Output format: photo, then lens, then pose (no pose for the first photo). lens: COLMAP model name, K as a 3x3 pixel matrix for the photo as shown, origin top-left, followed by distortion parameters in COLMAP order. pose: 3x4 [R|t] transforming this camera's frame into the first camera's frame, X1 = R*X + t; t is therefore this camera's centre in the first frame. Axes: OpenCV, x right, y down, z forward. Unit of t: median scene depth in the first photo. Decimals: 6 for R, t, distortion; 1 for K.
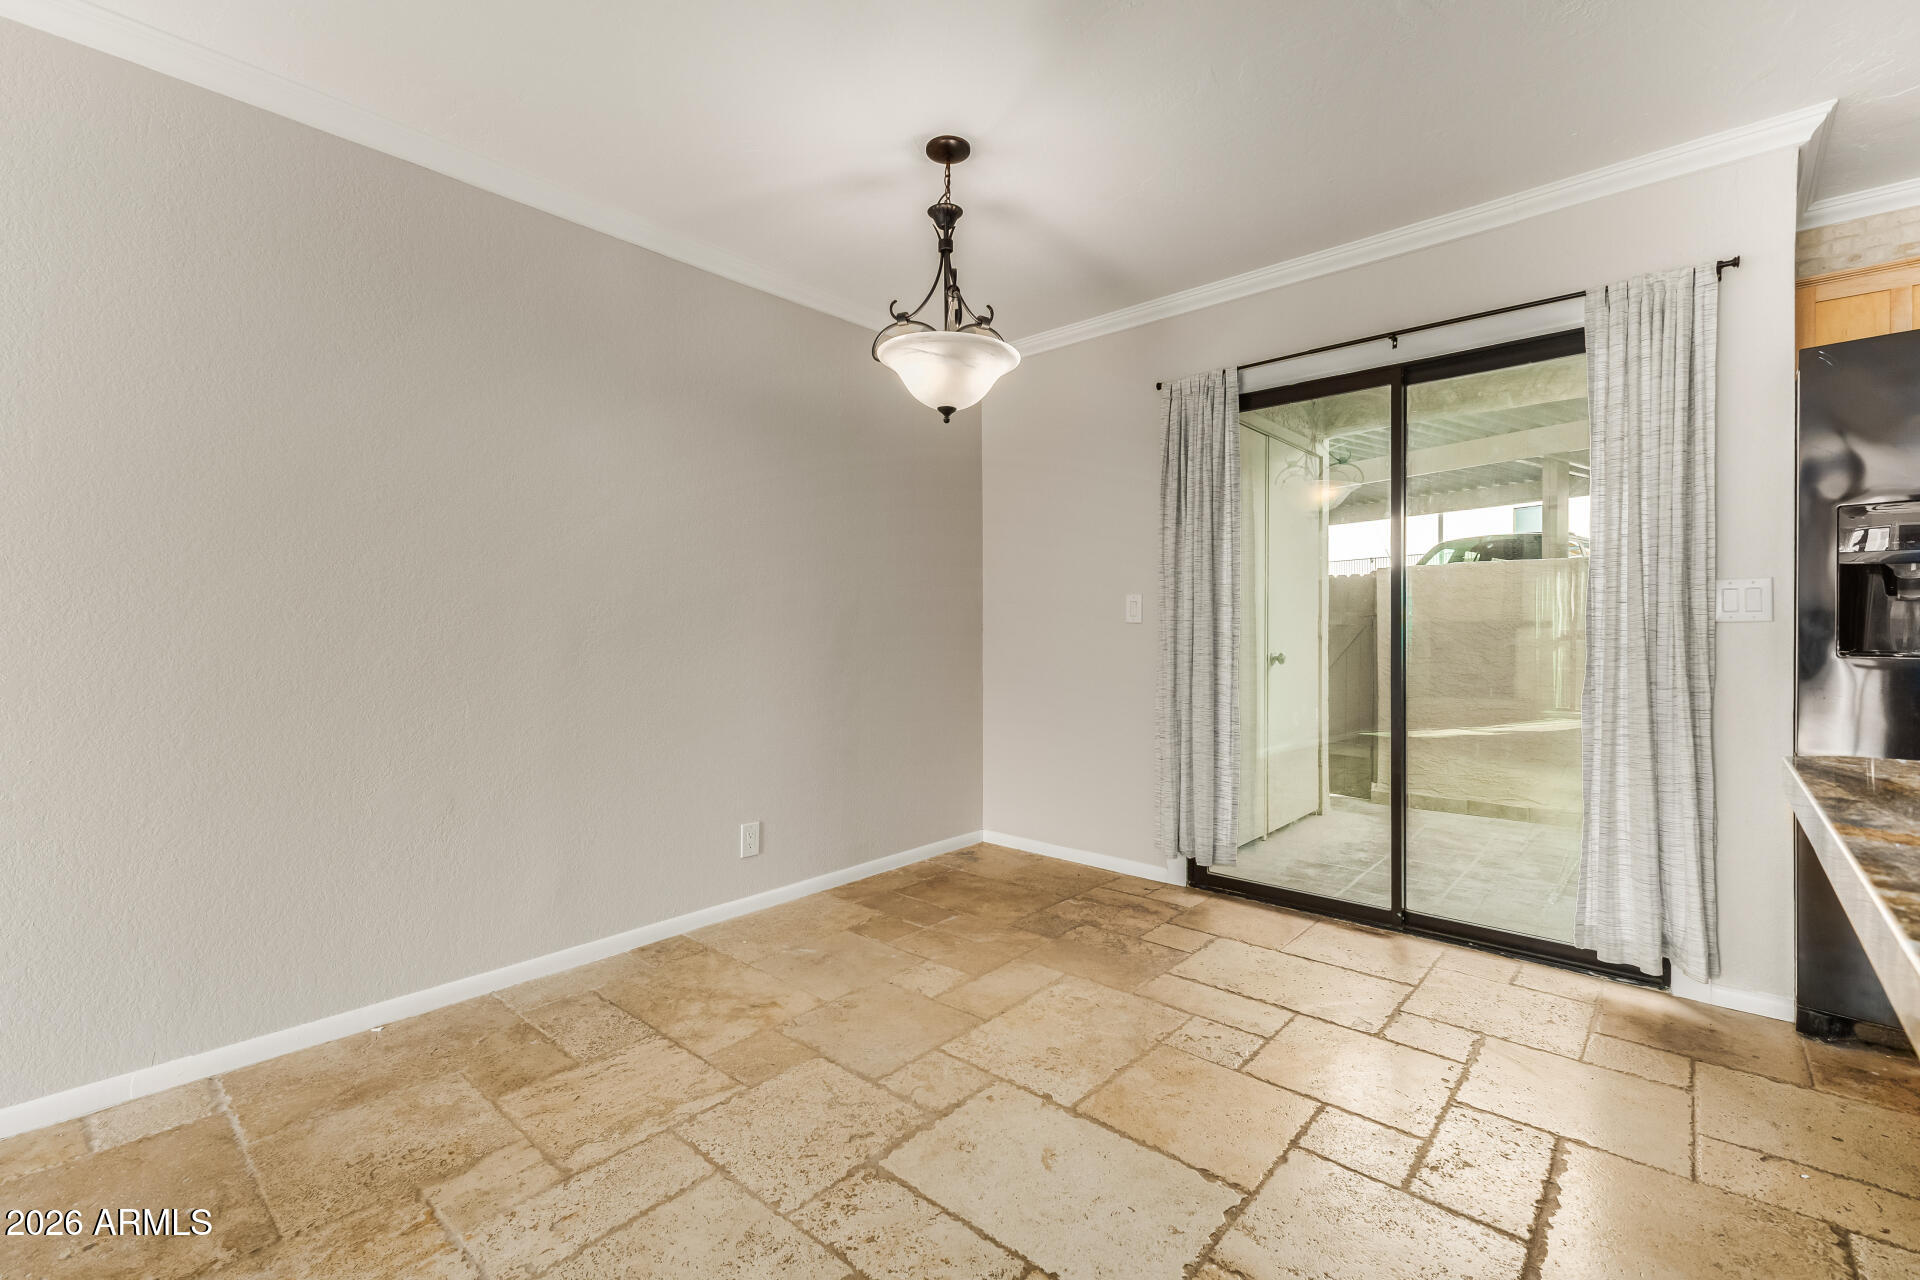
lens RADIAL K [[829.9, 0, 959.4], [0, 829.9, 630.4], [0, 0, 1]] dist [0.010207, -0.004376]
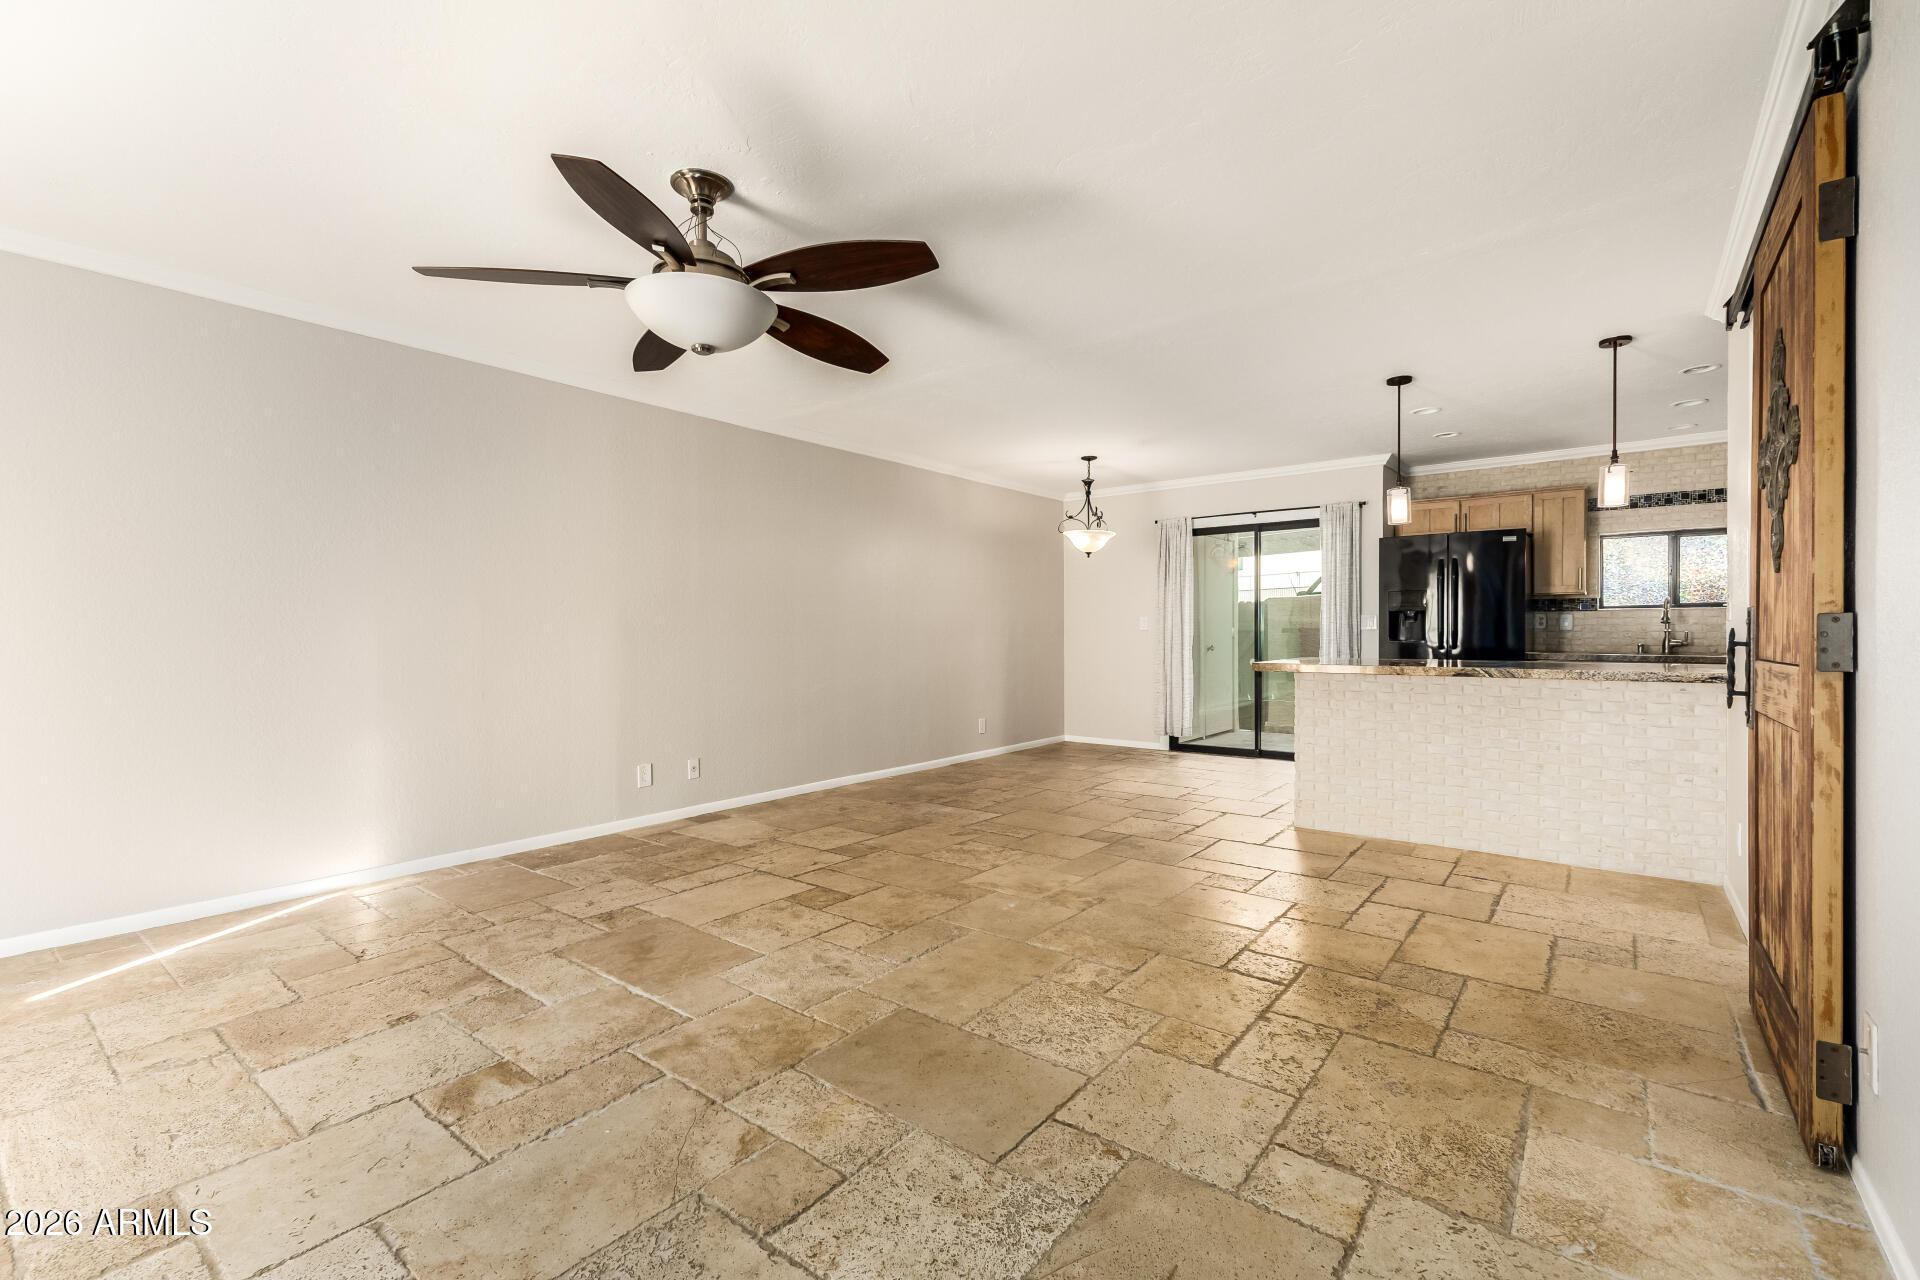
lens RADIAL K [[829.9, 0, 960.9], [0, 829.9, 640.7], [0, 0, 1]] dist [0.010207, -0.004376]
pose [[0.998404, -0.000688, 0.056473, -0.611248], [0.000307, 0.999977, 0.006756, 0.005907], [-0.056477, -0.006728, 0.998381, -1.777818]]
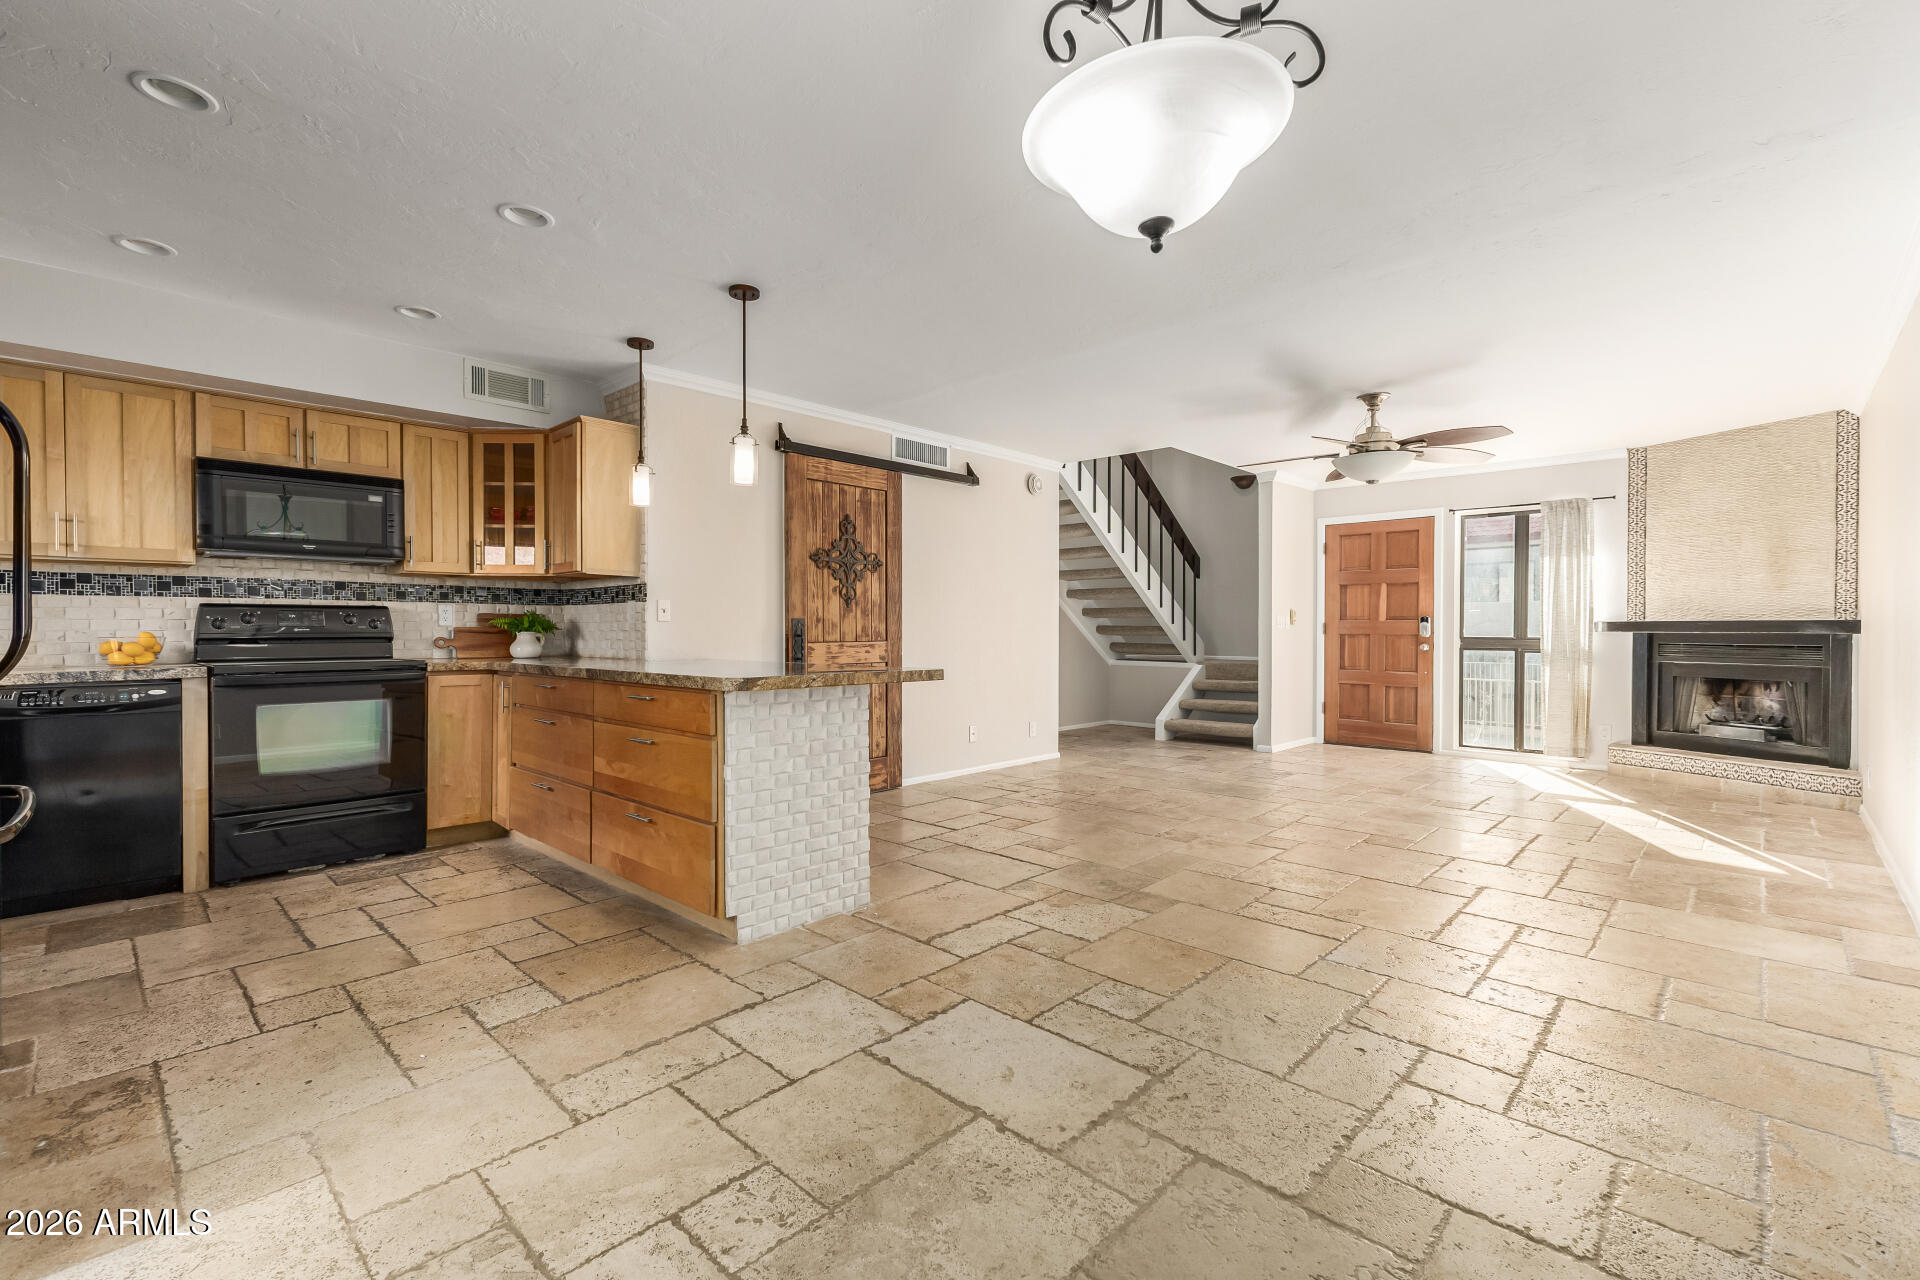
lens RADIAL K [[829.9, 0, 970.3], [0, 829.9, 643.7], [0, 0, 1]] dist [0.010207, -0.004376]
pose [[-0.999636, 0.001933, 0.026902, 0.091730], [0.002498, 0.999777, 0.020976, -0.004772], [-0.026856, 0.021035, -0.999418, 1.553517]]
